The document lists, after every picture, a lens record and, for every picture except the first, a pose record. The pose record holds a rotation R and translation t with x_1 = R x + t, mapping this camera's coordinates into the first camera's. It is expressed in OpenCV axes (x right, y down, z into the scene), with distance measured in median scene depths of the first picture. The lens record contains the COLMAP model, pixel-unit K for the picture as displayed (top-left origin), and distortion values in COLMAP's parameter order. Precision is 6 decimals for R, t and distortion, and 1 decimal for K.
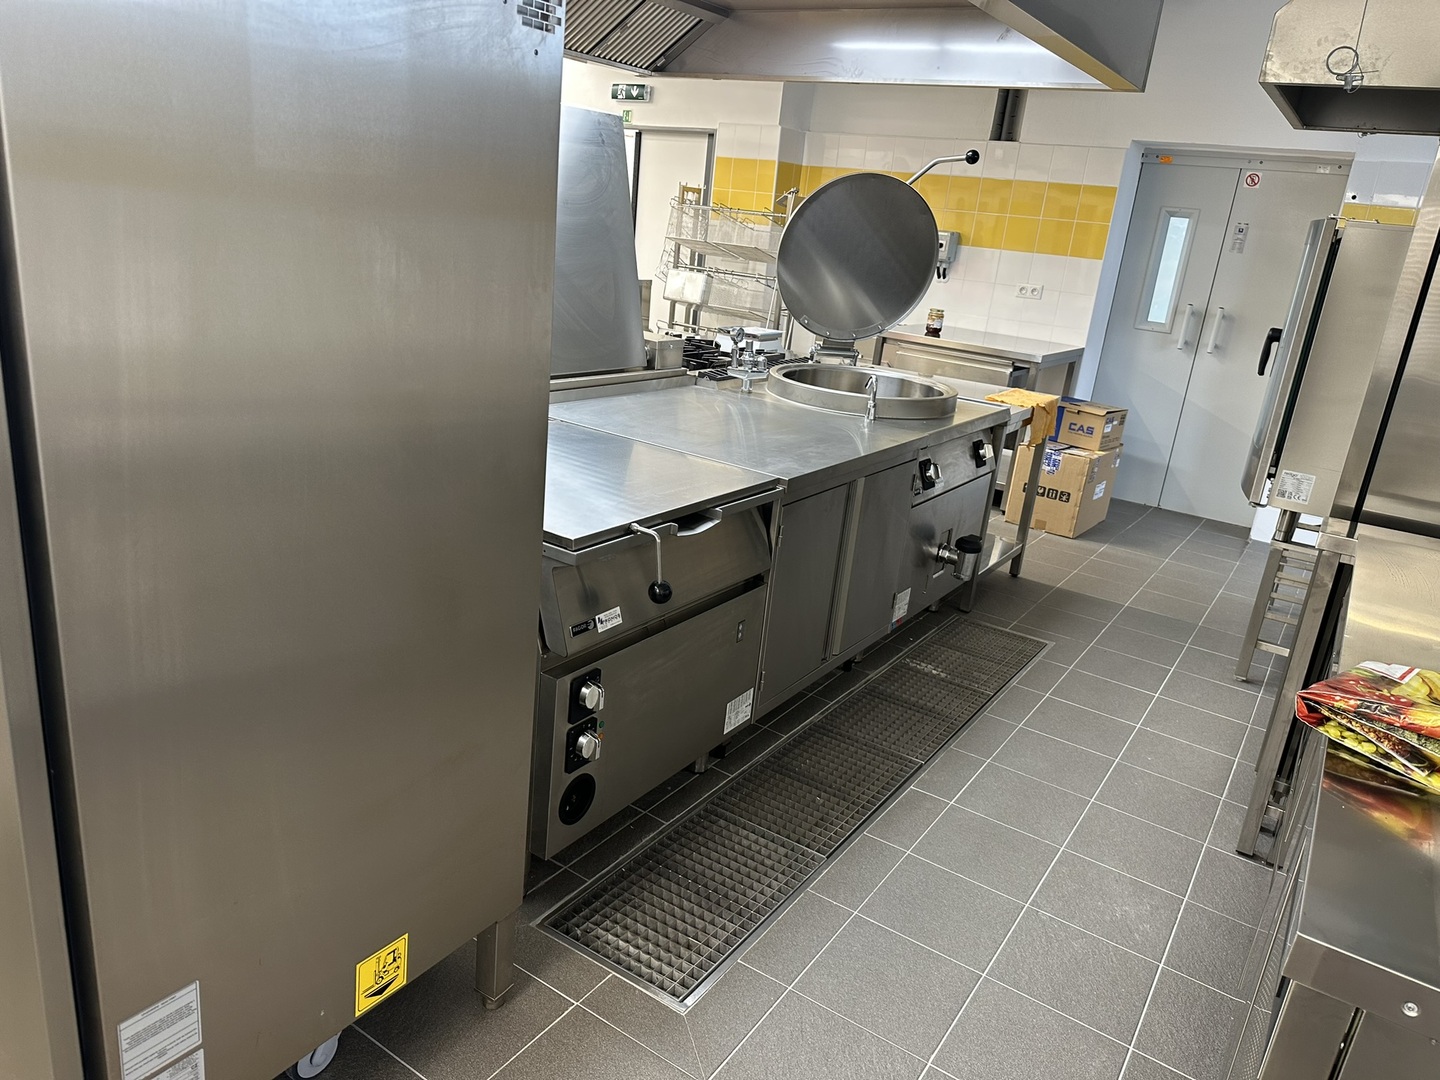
lens RADIAL K [[1011.6, 0, 722.8], [0, 1011.6, 551.7], [0, 0, 1]] dist [0.061071, -0.072643]
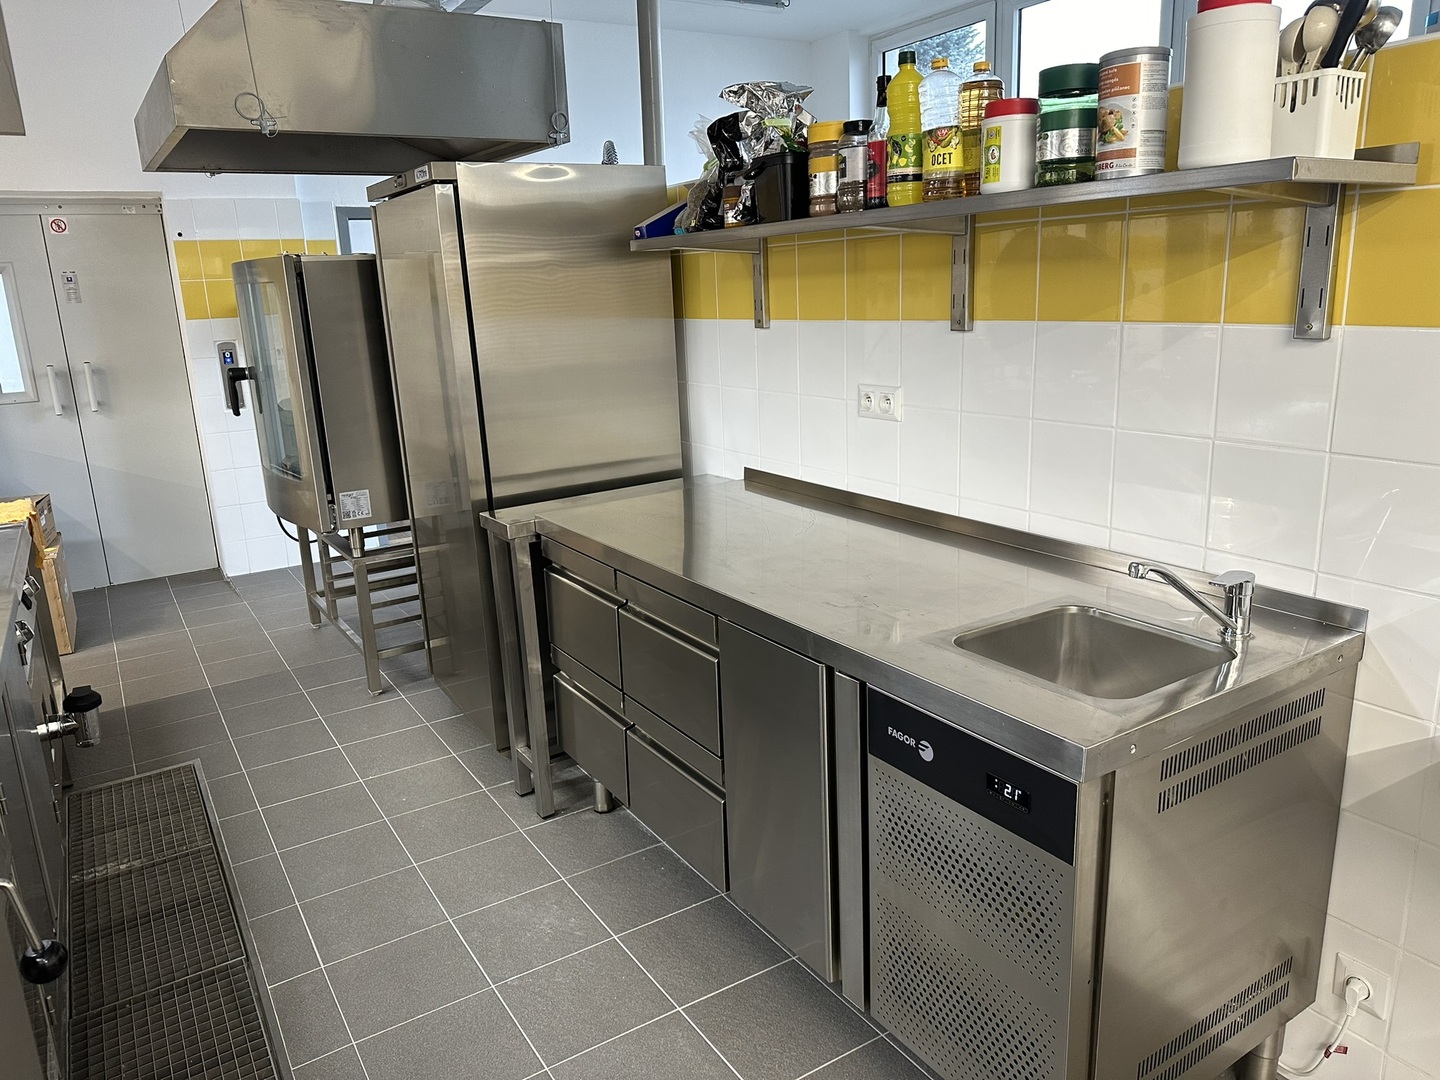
lens RADIAL K [[1011.6, 0, 722.9], [0, 1011.6, 531.3], [0, 0, 1]] dist [0.061071, -0.072643]
pose [[0.404500, -0.333071, 0.851730, -0.173470], [0.372278, 0.910636, 0.179306, -0.078522], [-0.835338, 0.244551, 0.492348, 0.159531]]
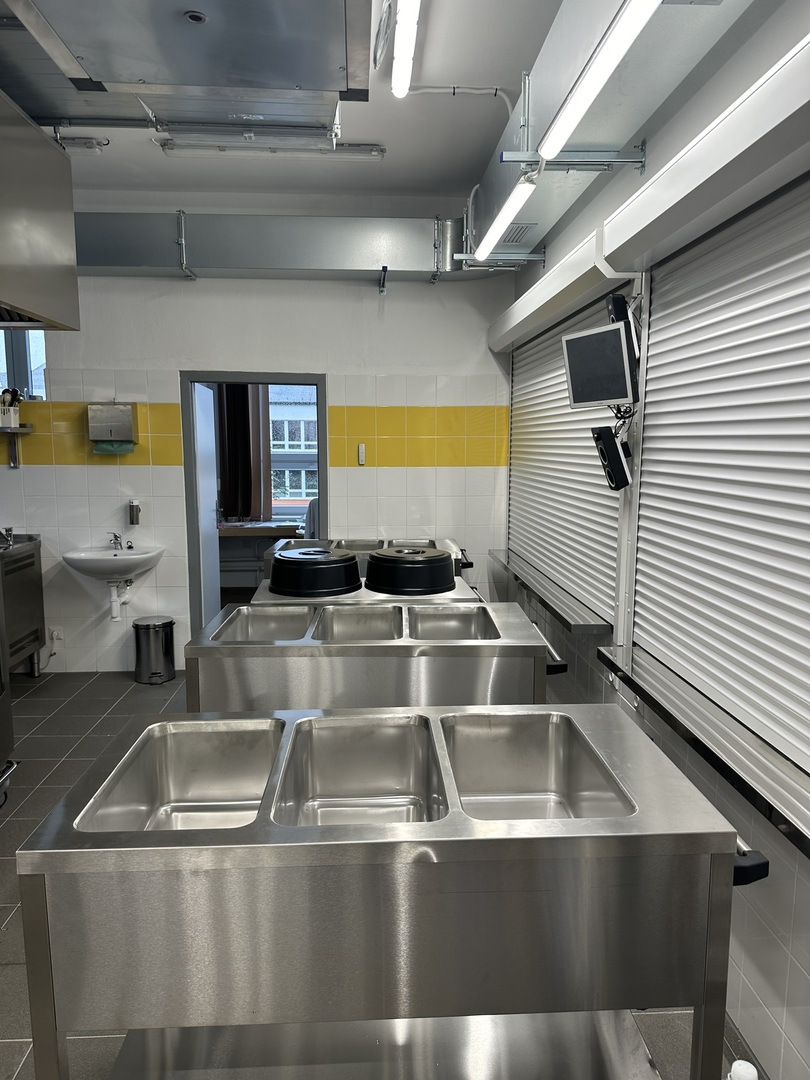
lens RADIAL K [[758.7, 0, 402.8], [0, 758.7, 550.9], [0, 0, 1]] dist [0.061071, -0.072643]
pose [[-0.591894, -0.216951, 0.776269, -1.072622], [0.199581, 0.893653, 0.401935, -0.242009], [-0.780915, 0.392831, -0.485649, 0.312128]]
